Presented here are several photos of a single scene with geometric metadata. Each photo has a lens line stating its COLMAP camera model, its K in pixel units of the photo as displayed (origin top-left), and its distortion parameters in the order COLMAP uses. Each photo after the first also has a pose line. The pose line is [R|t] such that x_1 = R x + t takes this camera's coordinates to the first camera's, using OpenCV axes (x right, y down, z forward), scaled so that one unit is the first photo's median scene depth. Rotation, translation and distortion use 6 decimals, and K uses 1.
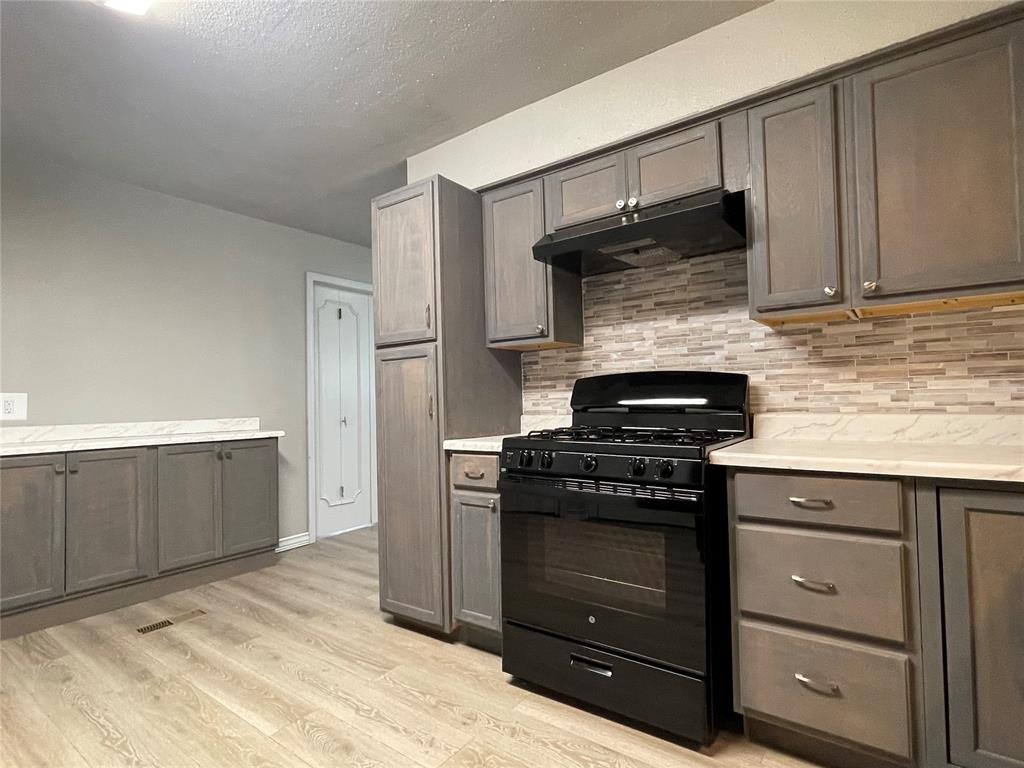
lens RADIAL K [[533.8, 0, 502.4], [0, 533.8, 389.0], [0, 0, 1]] dist [0.002343, 0.003019]
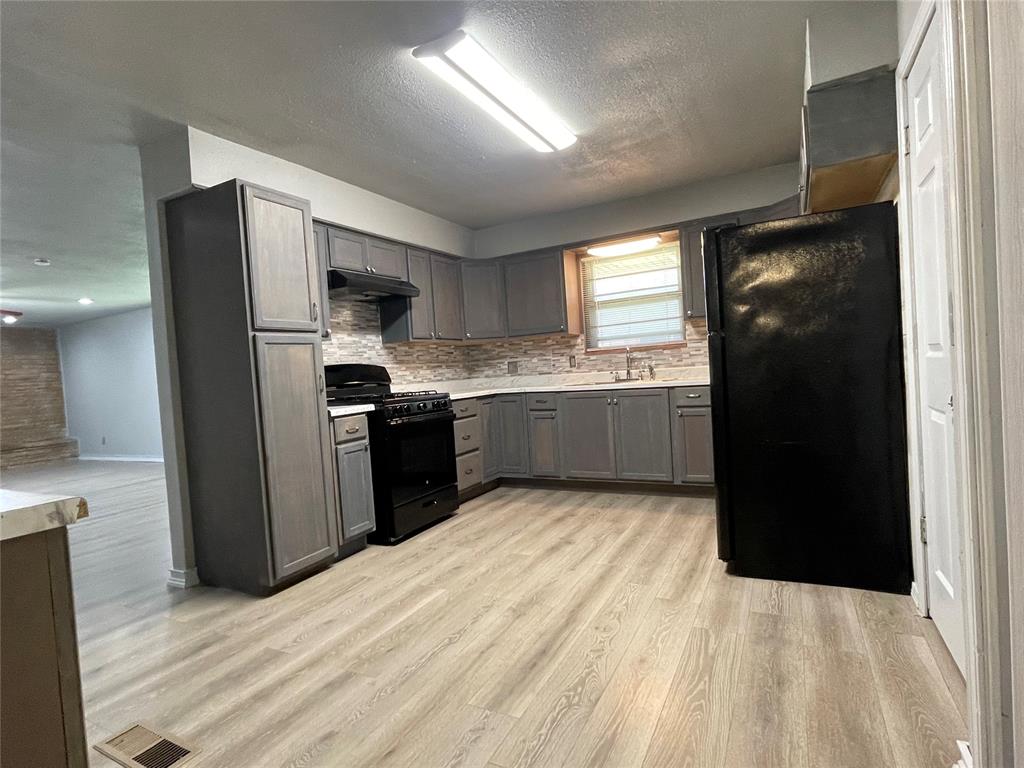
lens RADIAL K [[533.8, 0, 502.4], [0, 533.8, 389.0], [0, 0, 1]] dist [0.002343, 0.003019]
pose [[-0.151714, -0.002690, 0.988421, -1.590025], [0.049816, 0.998705, 0.010364, 0.057951], [-0.987168, 0.050812, -0.151383, 0.846994]]
